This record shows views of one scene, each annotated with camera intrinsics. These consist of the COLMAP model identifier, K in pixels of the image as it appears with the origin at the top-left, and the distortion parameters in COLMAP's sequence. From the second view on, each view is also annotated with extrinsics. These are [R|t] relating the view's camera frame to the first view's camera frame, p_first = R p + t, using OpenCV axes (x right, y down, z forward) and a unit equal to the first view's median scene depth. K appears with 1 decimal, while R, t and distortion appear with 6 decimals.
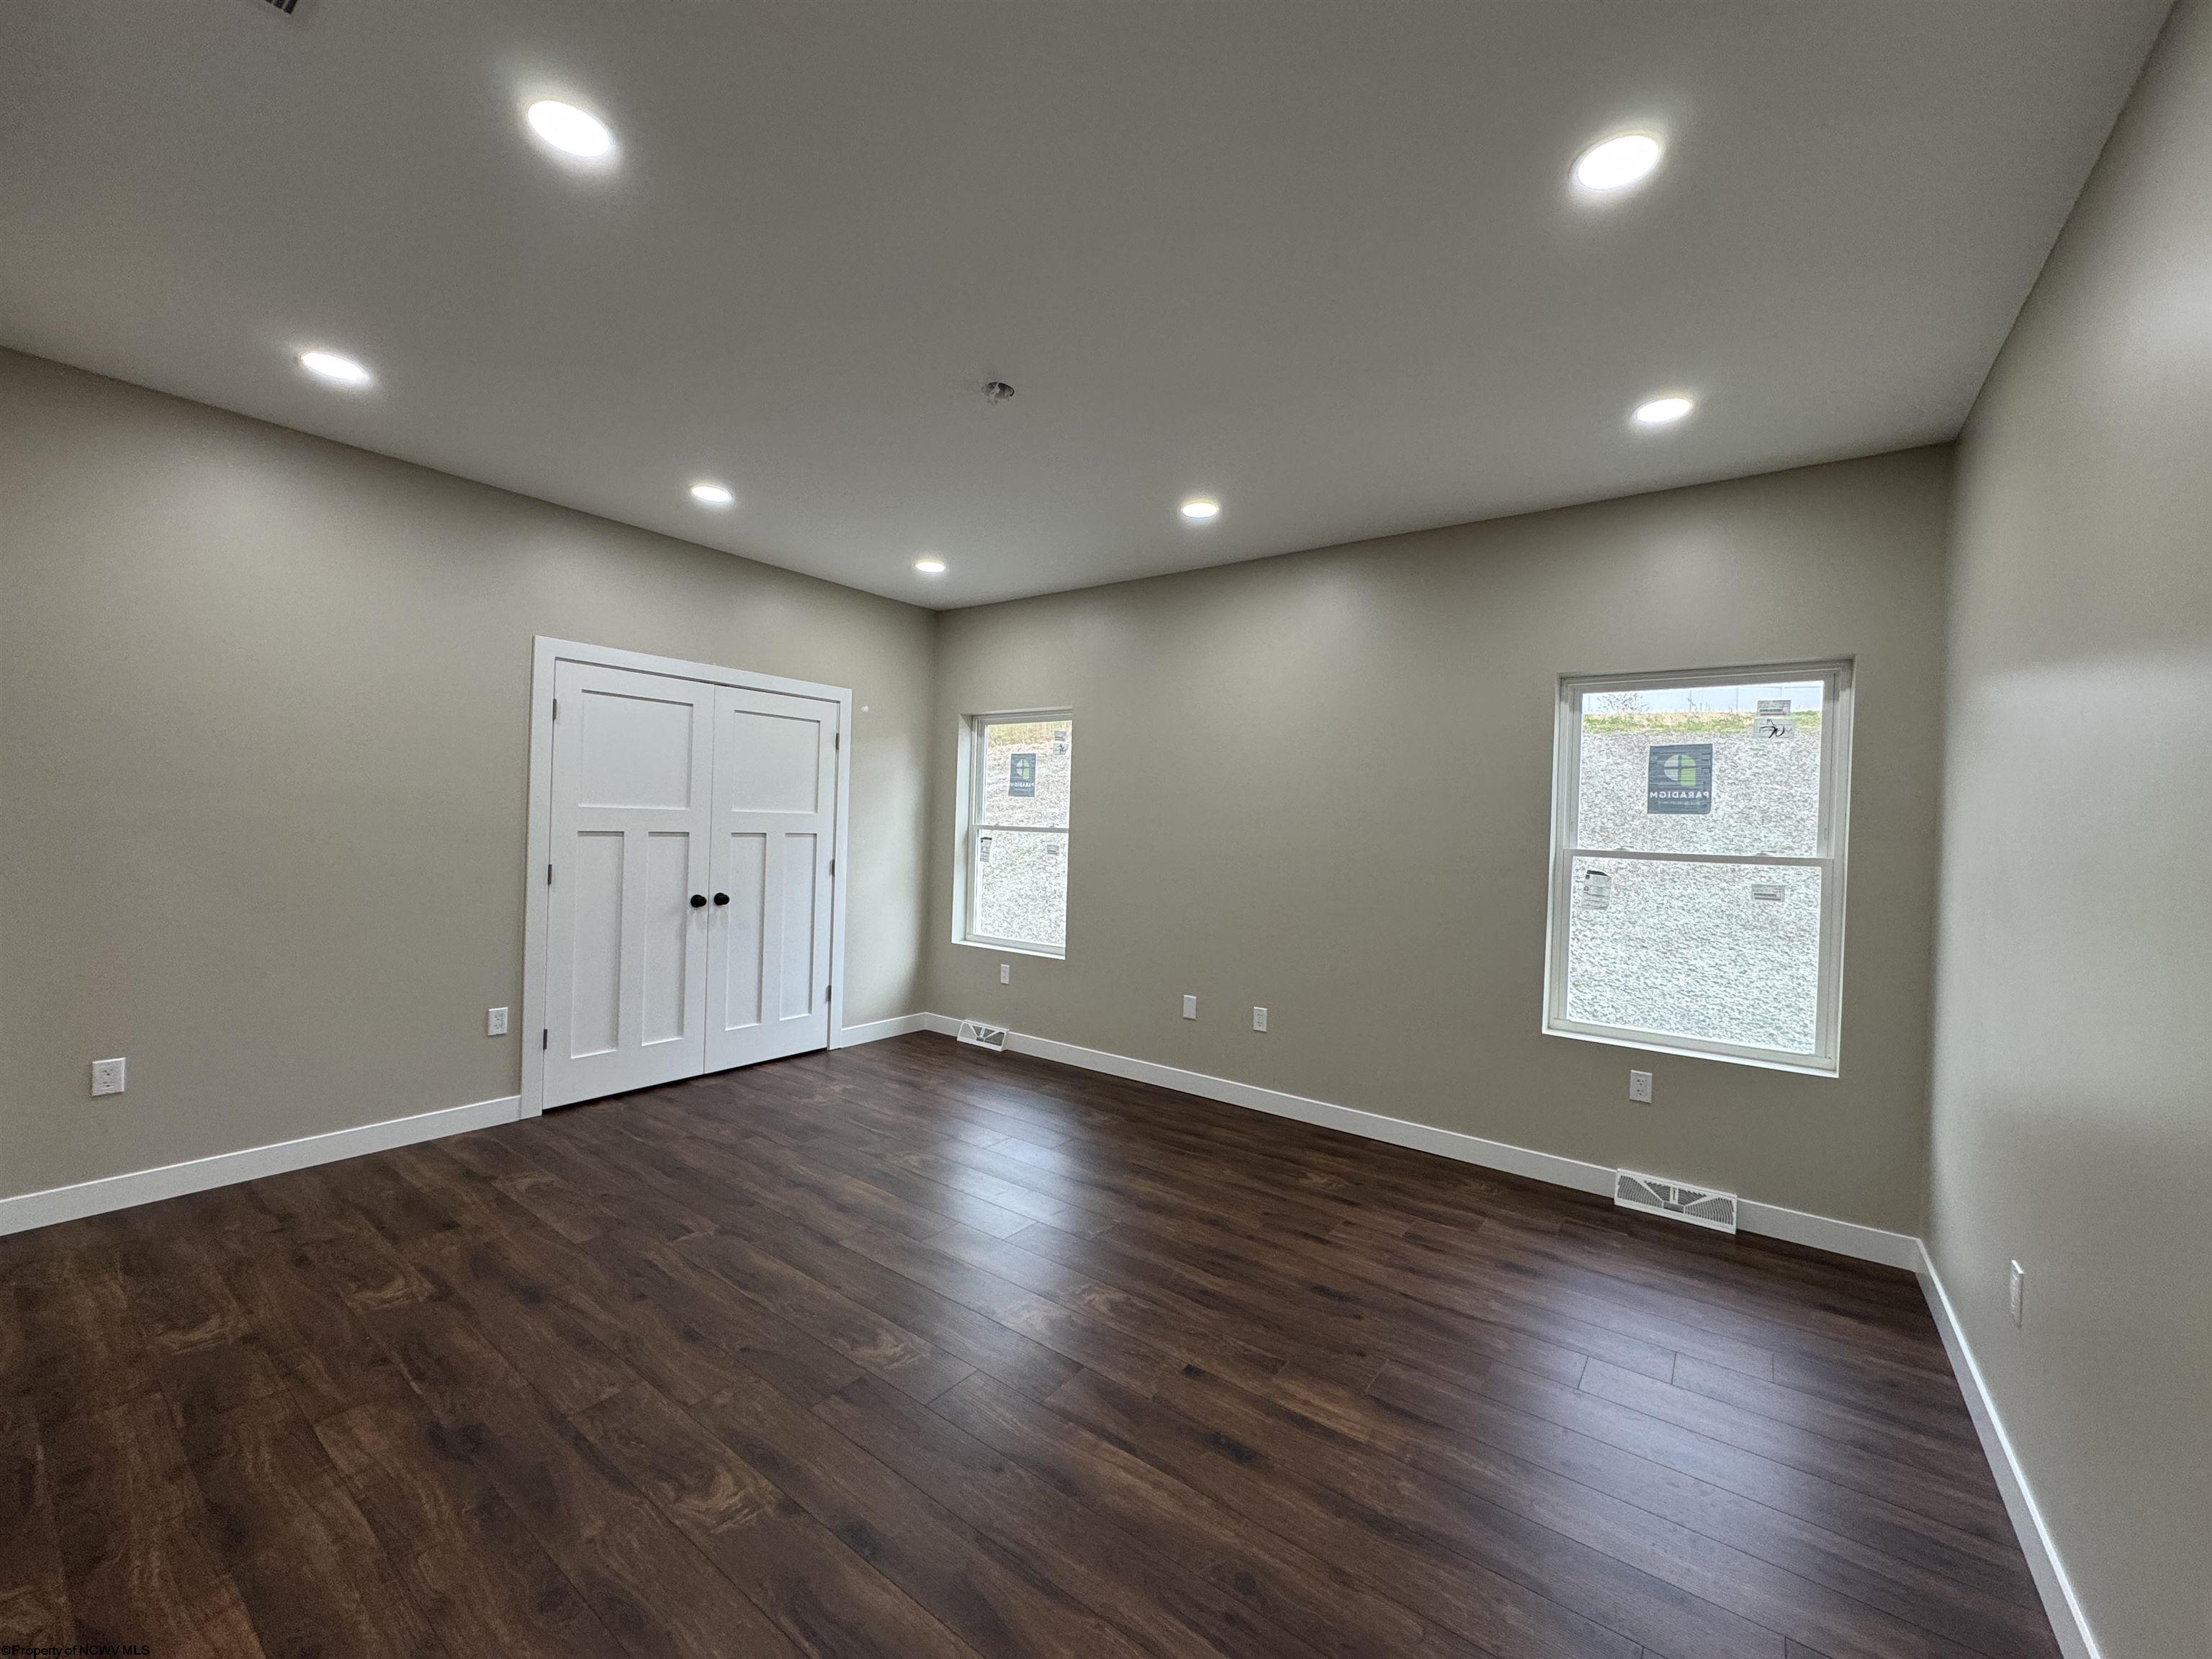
lens RADIAL K [[874.3, 0, 1110.5], [0, 874.3, 829.1], [0, 0, 1]] dist [0.000144, 0.000267]
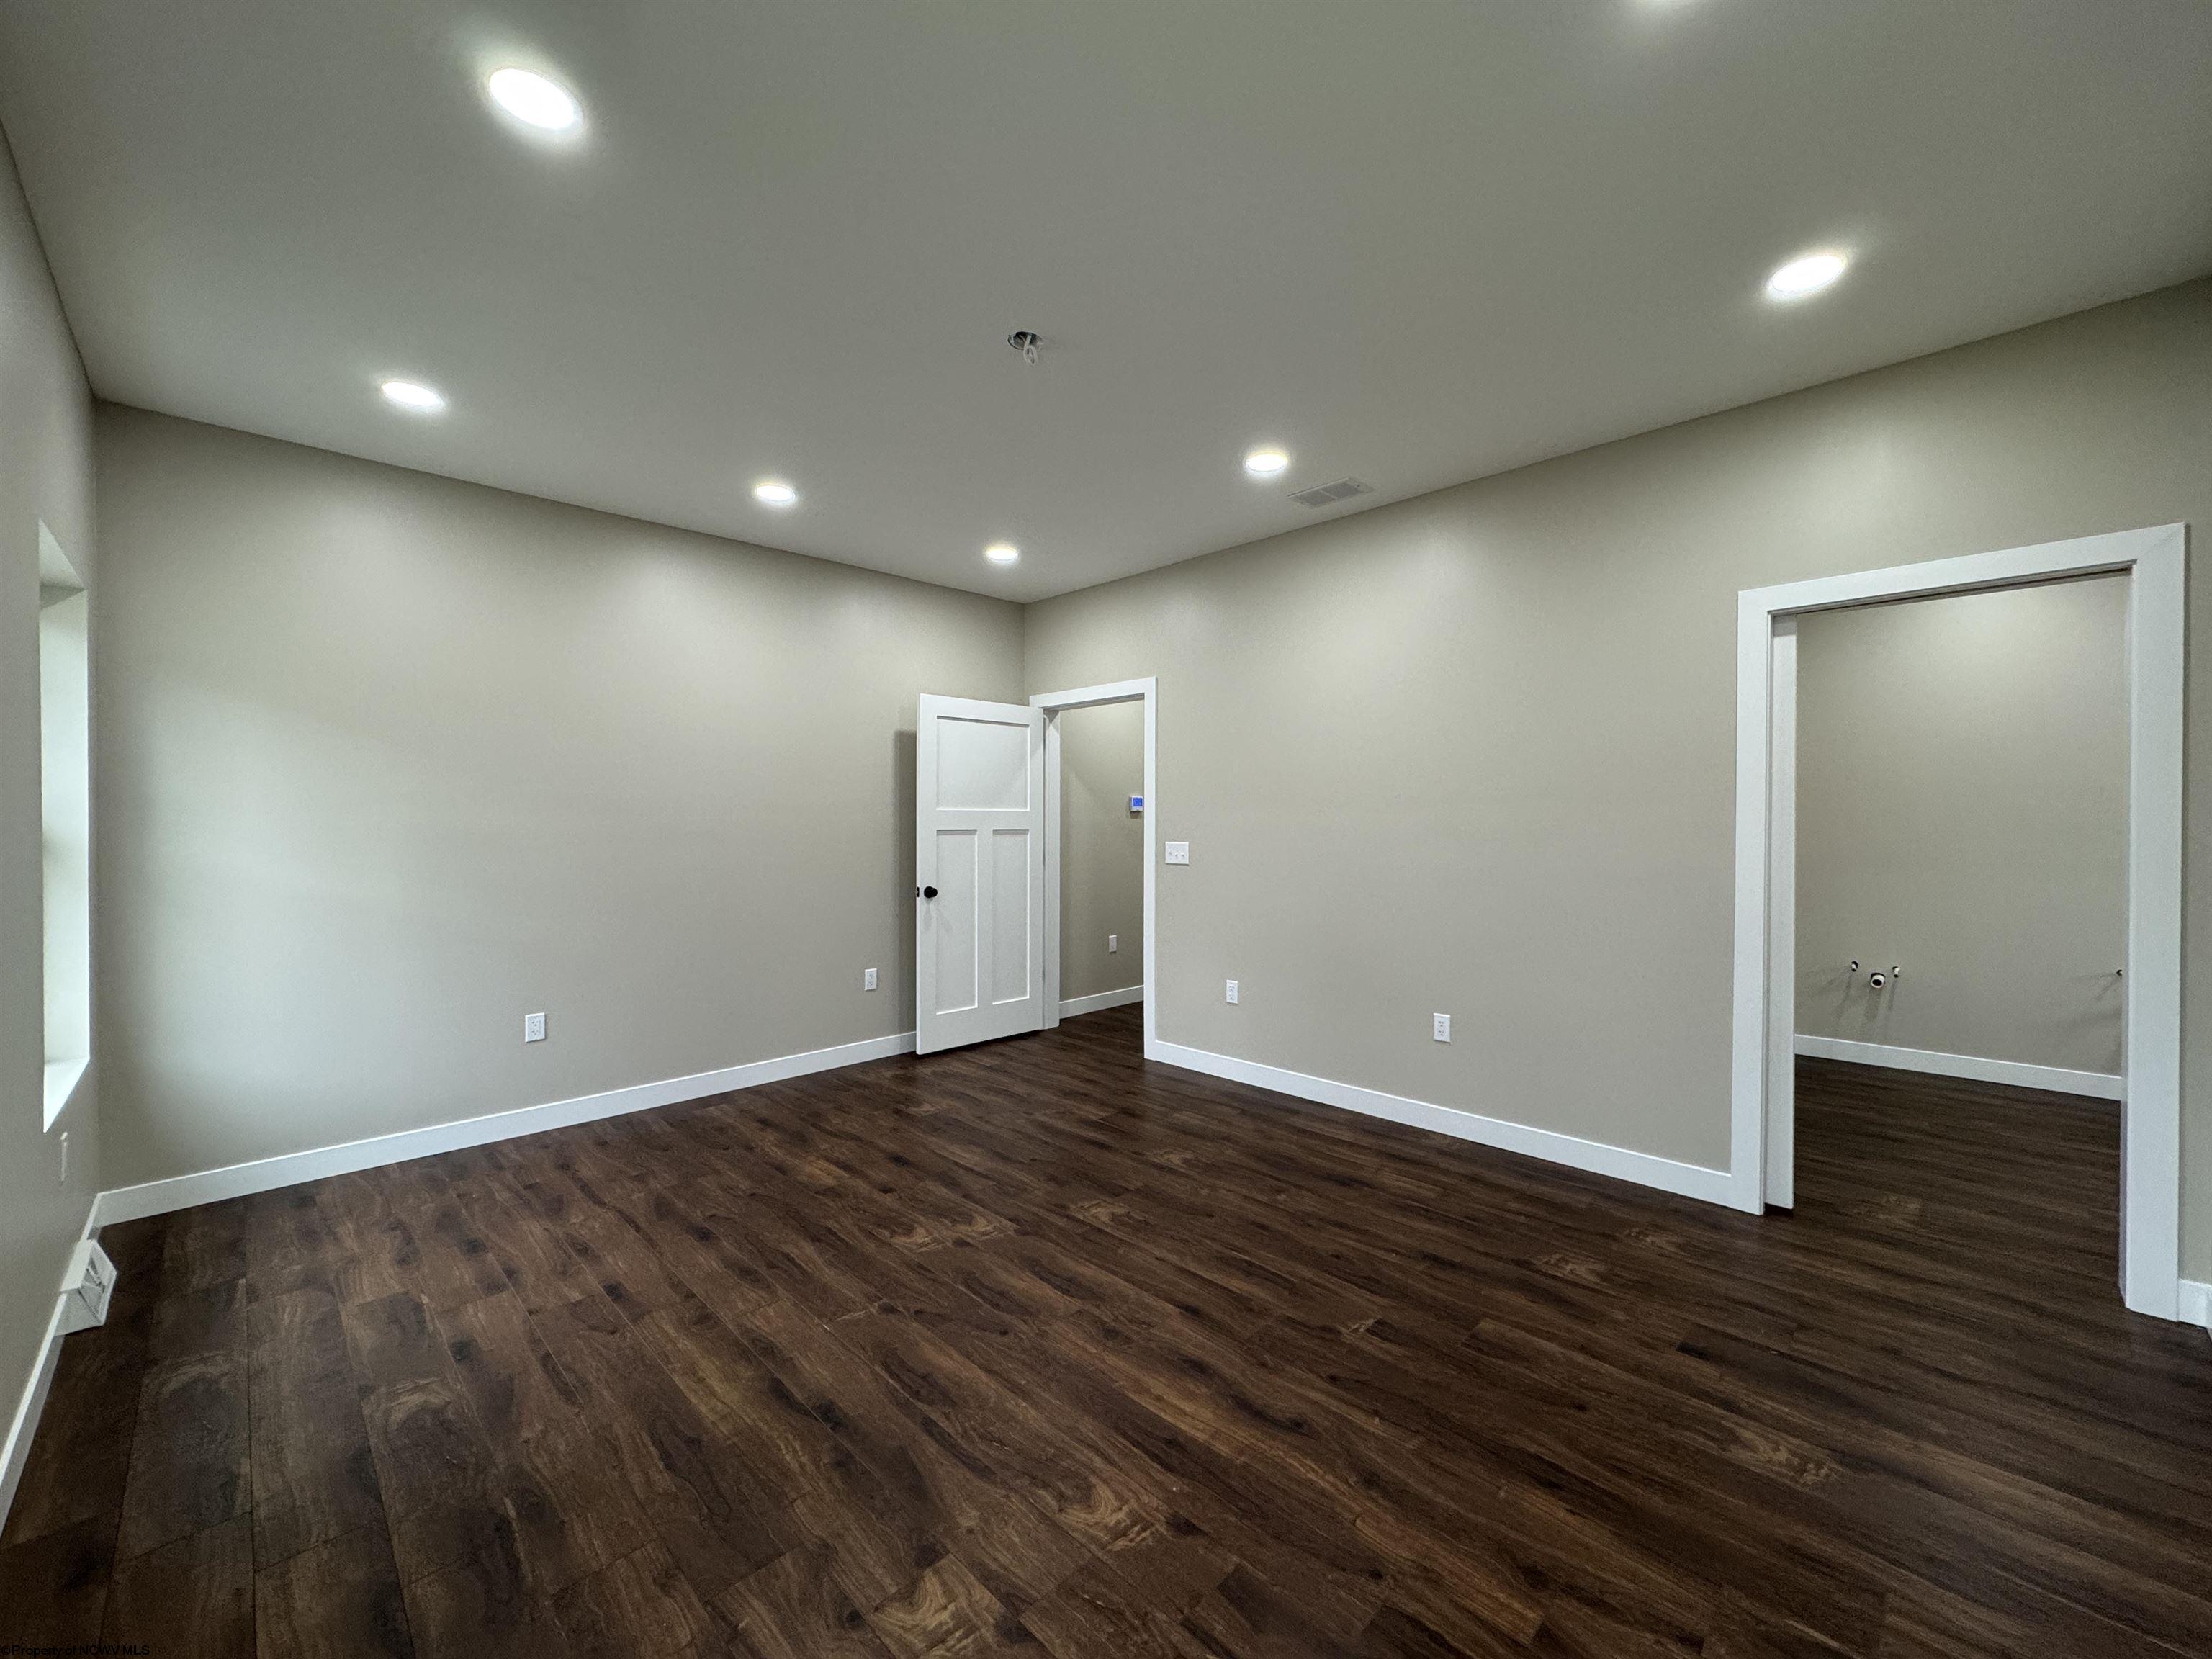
lens RADIAL K [[874.3, 0, 1110.5], [0, 874.3, 829.1], [0, 0, 1]] dist [0.000144, 0.000267]
pose [[-0.987864, -0.032401, 0.151903, -0.378114], [-0.028930, 0.999269, 0.025005, -0.004527], [-0.152602, 0.020307, -0.988079, 1.929567]]
